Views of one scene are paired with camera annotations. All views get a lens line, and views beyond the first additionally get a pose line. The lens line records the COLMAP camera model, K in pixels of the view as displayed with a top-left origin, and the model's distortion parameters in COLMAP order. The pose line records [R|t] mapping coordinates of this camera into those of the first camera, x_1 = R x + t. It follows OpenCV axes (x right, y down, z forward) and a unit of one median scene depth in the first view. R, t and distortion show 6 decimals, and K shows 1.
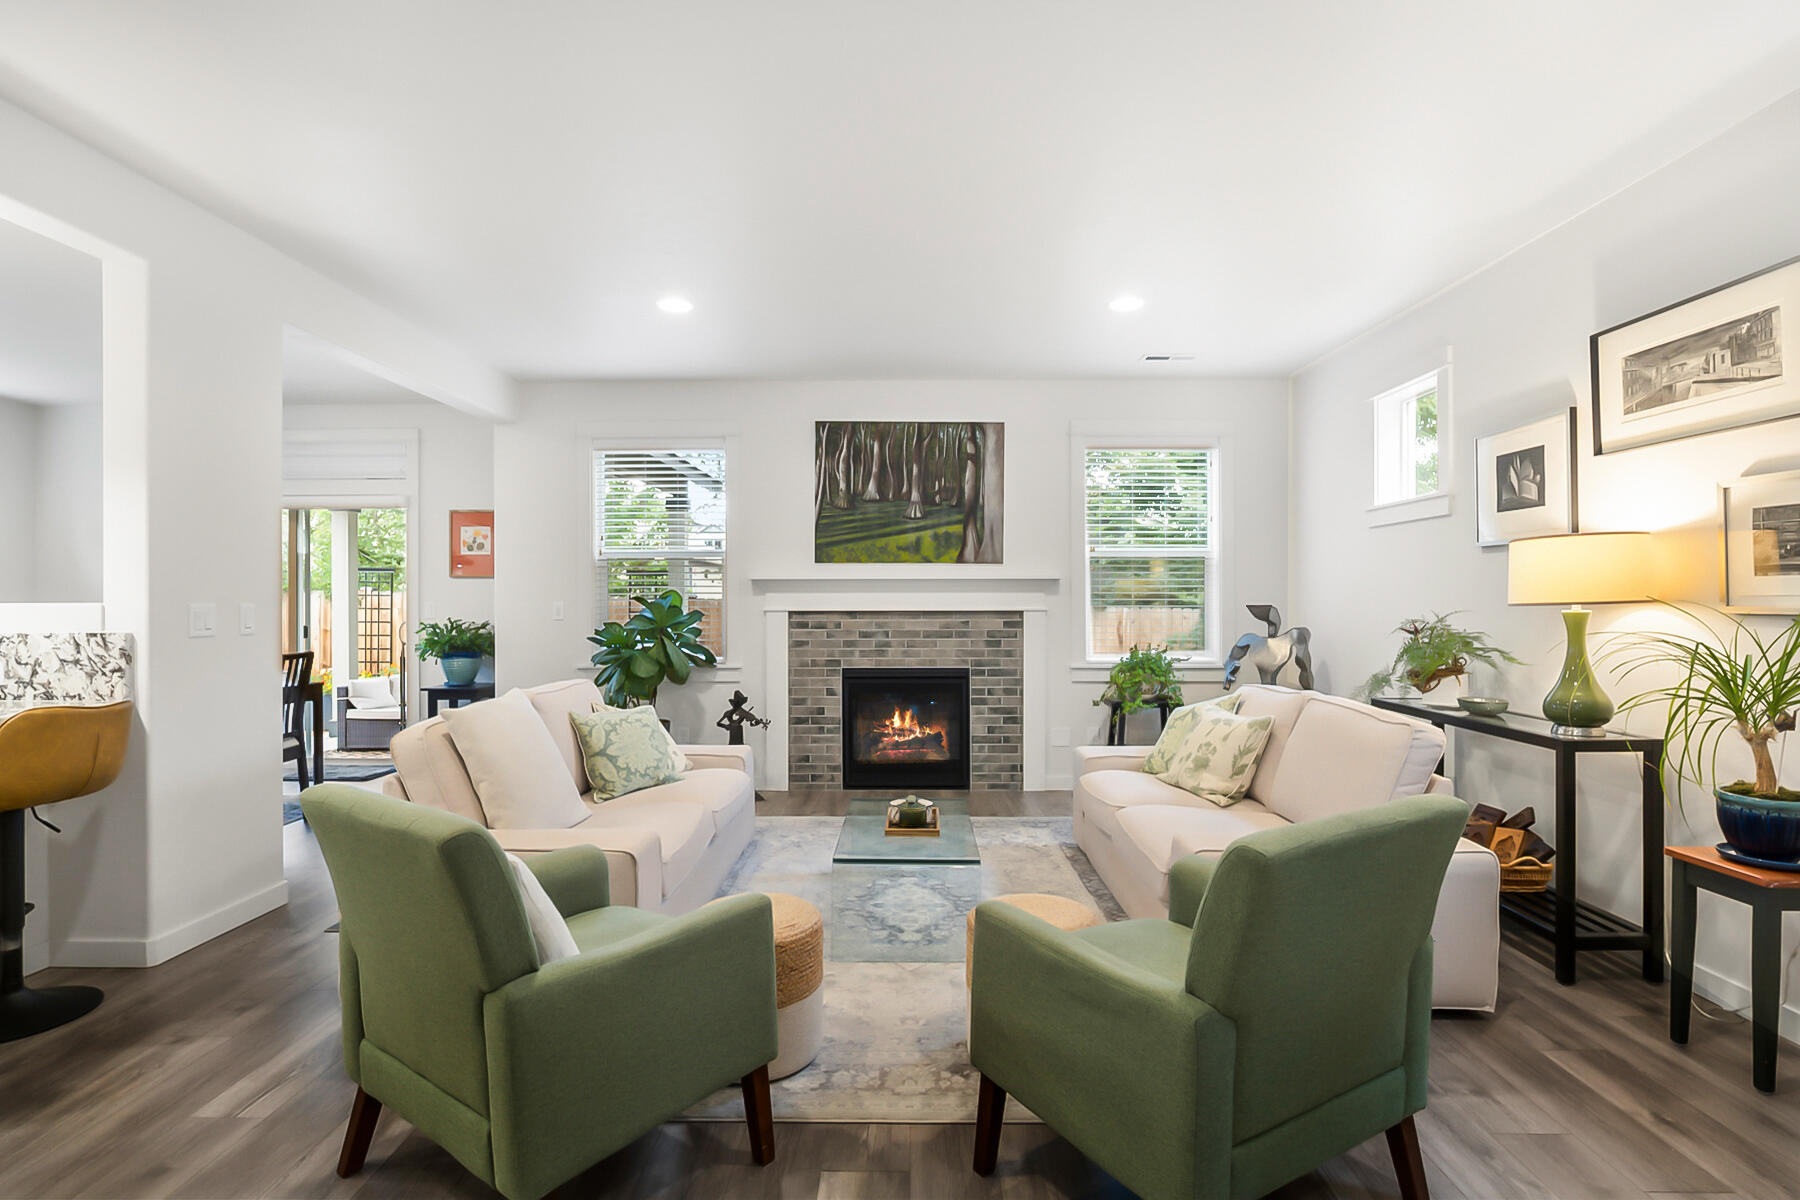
lens RADIAL K [[911.6, 0, 904.4], [0, 911.6, 602.2], [0, 0, 1]] dist [-0.022870, 0.011211]
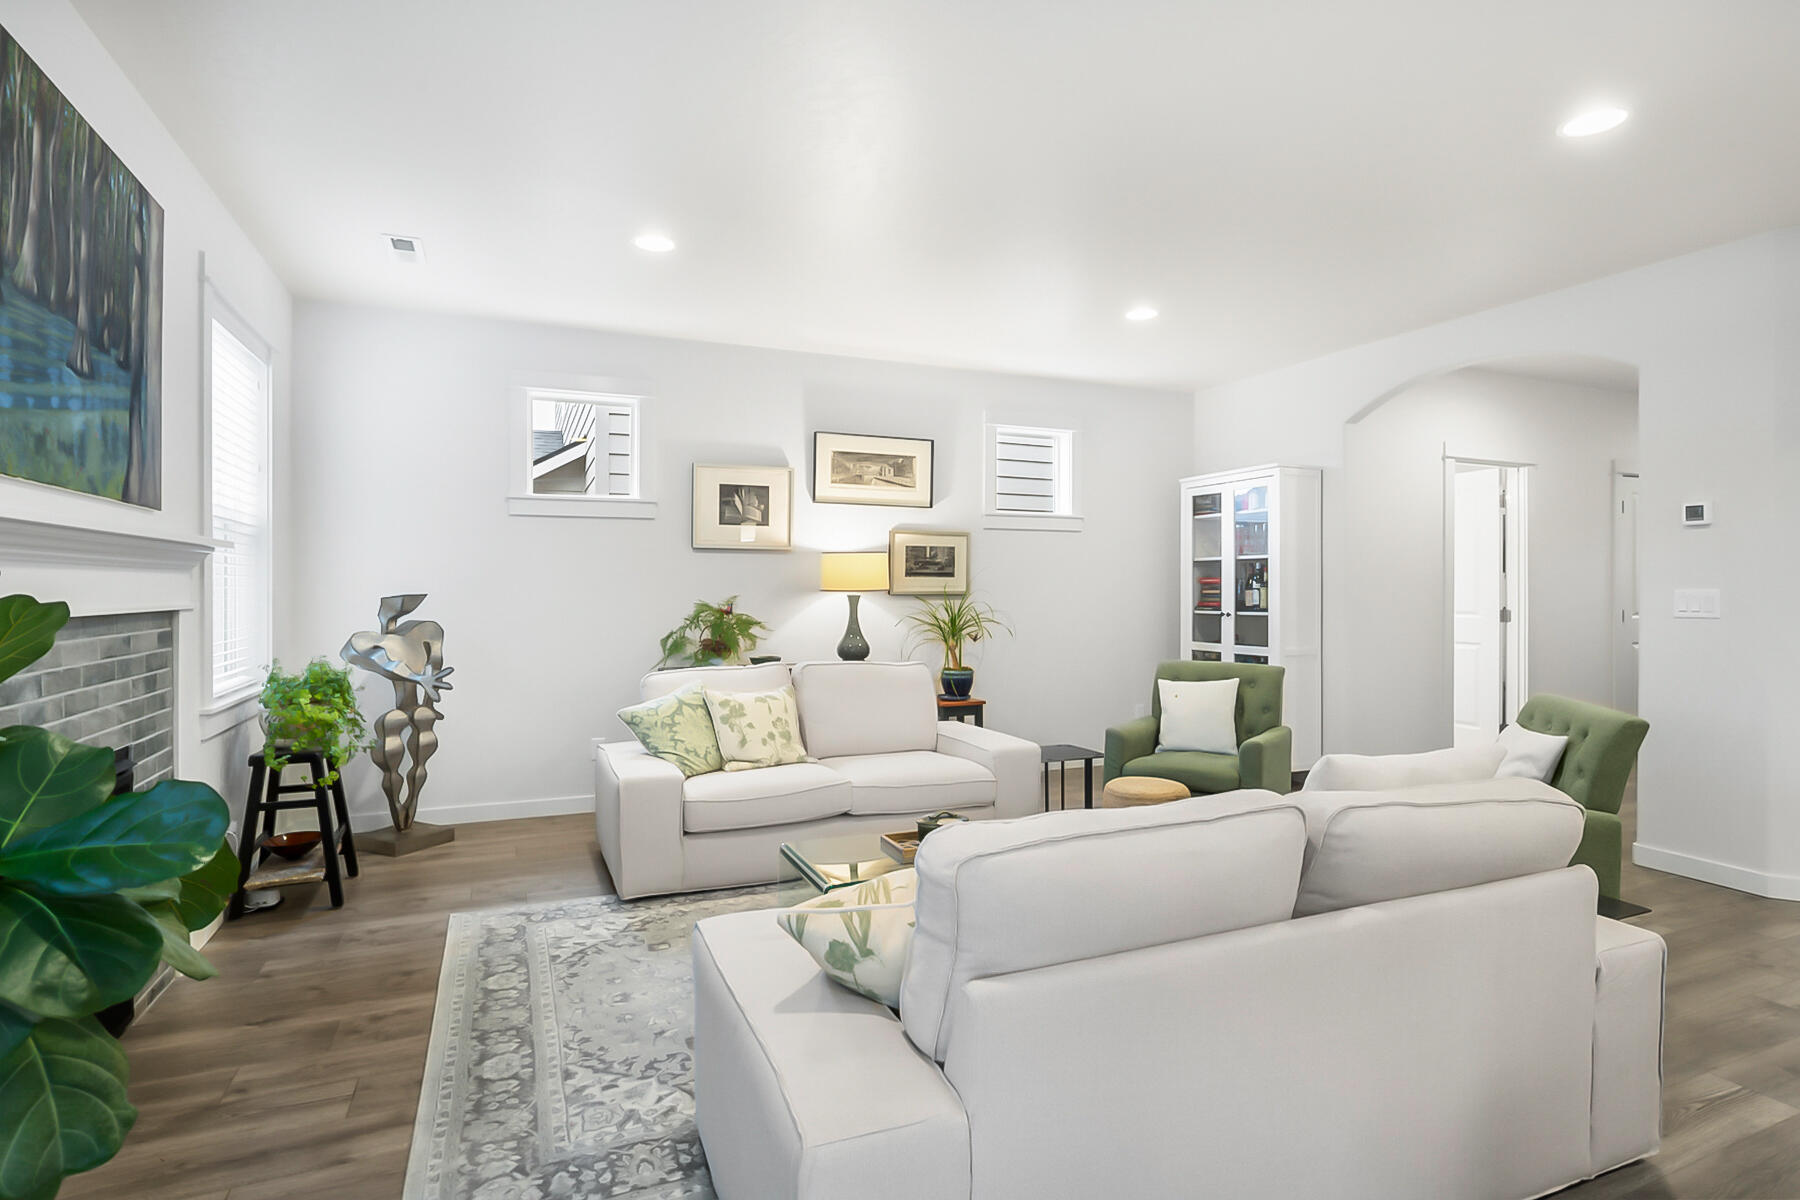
lens RADIAL K [[911.6, 0, 910.2], [0, 911.6, 585.7], [0, 0, 1]] dist [-0.022870, 0.011211]
pose [[-0.410425, 0.001405, 0.911893, -0.472748], [0.001844, 0.999998, -0.000711, -0.002573], [-0.911892, 0.001390, -0.410427, 0.840007]]
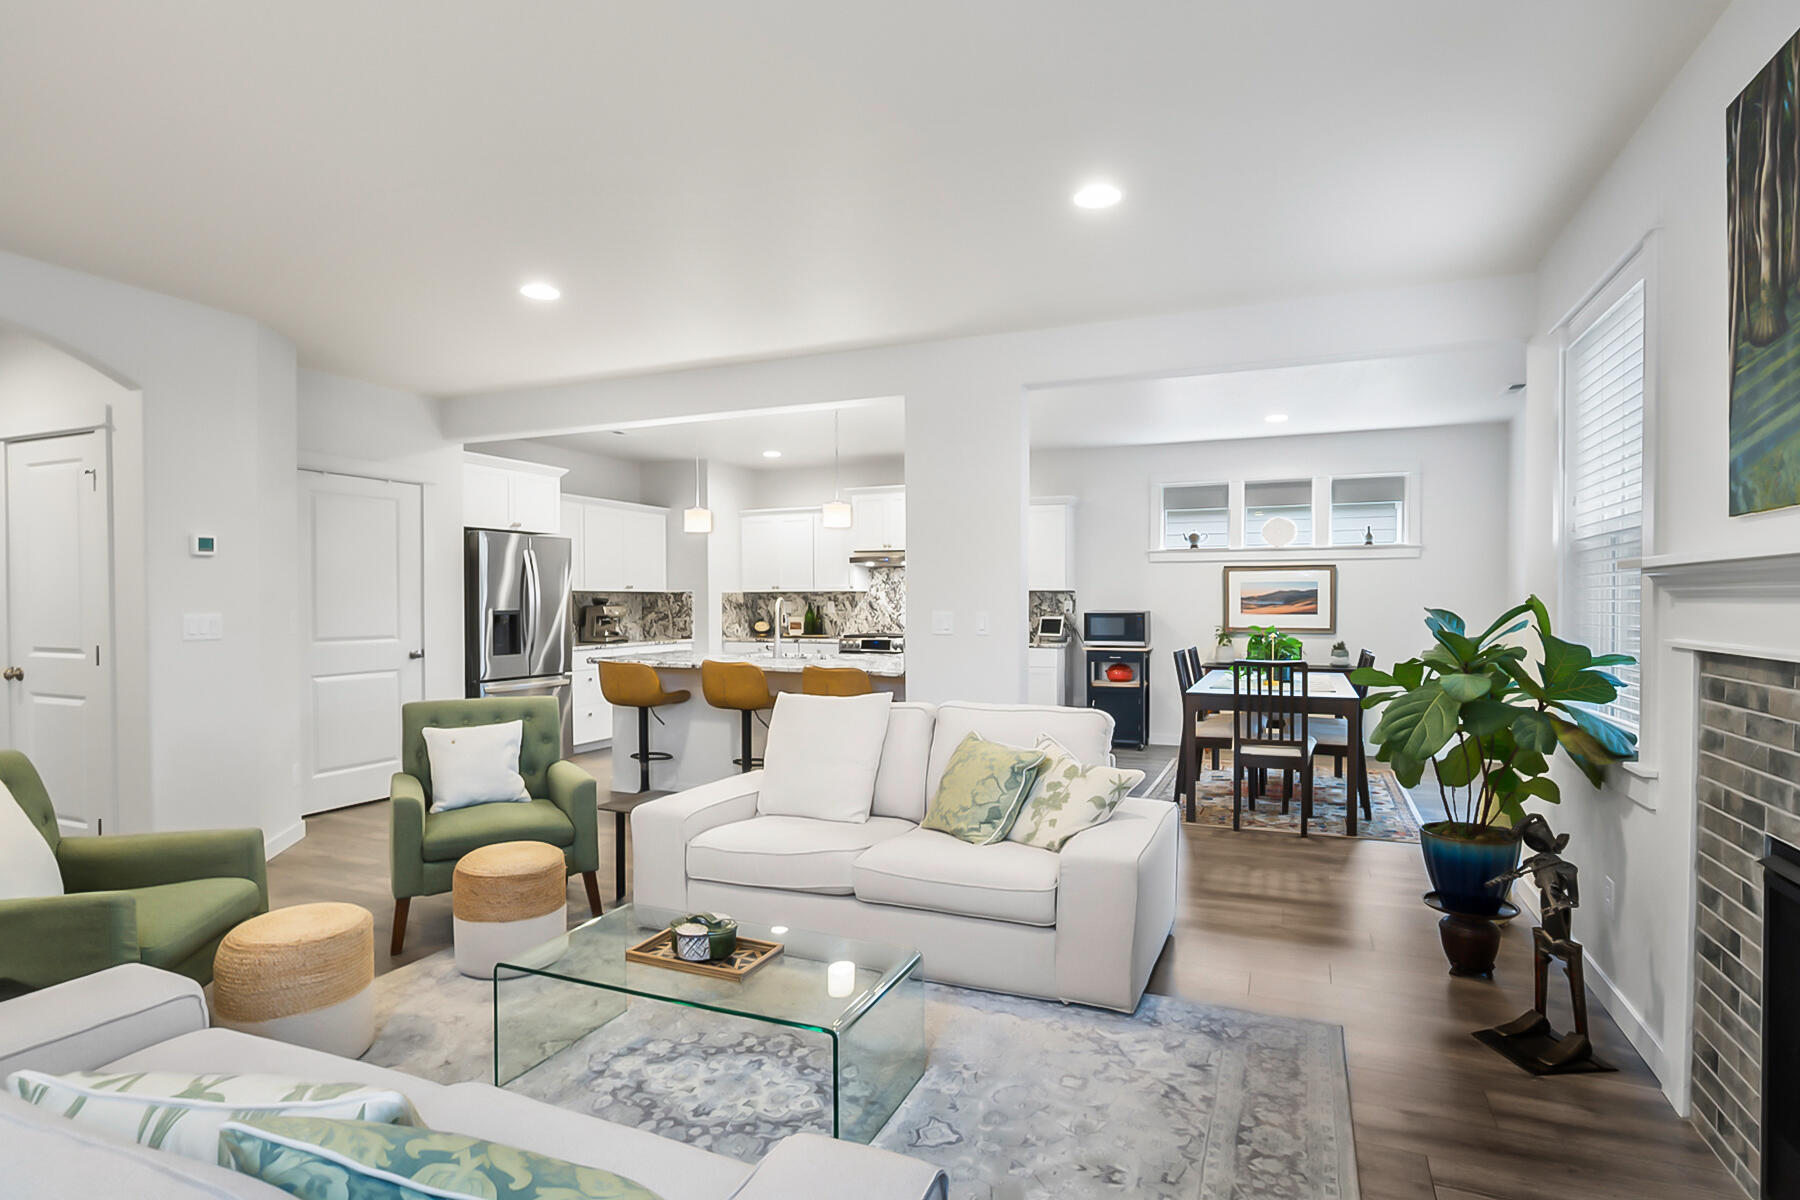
lens RADIAL K [[911.6, 0, 916.8], [0, 911.6, 643.2], [0, 0, 1]] dist [-0.022870, 0.011211]
pose [[-0.367934, 0.046912, -0.928668, 0.338118], [0.000027, 0.998727, 0.050440, -0.012172], [0.929852, 0.018533, -0.367467, 0.837991]]
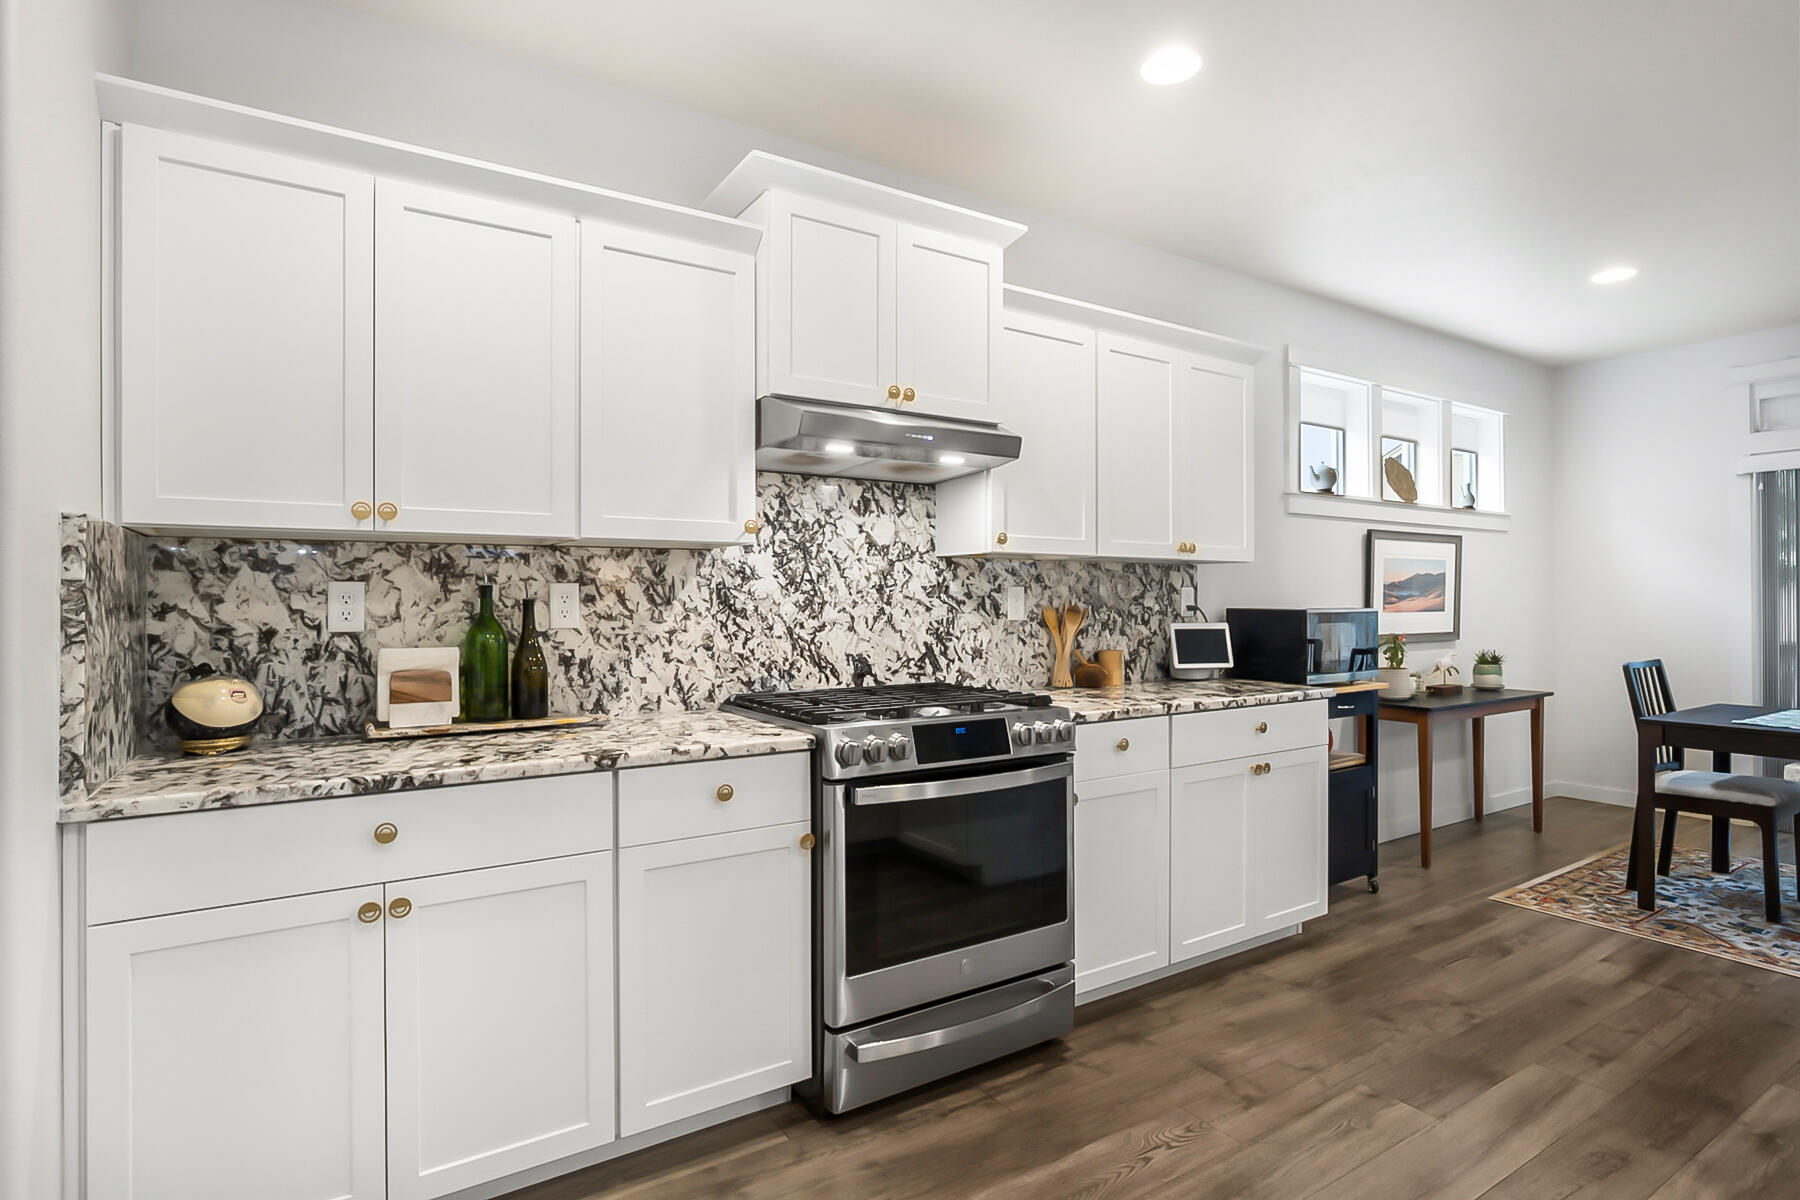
lens RADIAL K [[911.6, 0, 901.6], [0, 911.6, 594.7], [0, 0, 1]] dist [-0.022870, 0.011211]
pose [[0.547979, -0.003979, -0.836483, -0.658210], [-0.001486, 0.999982, -0.005730, 0.002641], [0.836491, 0.004383, 0.547964, 0.014386]]
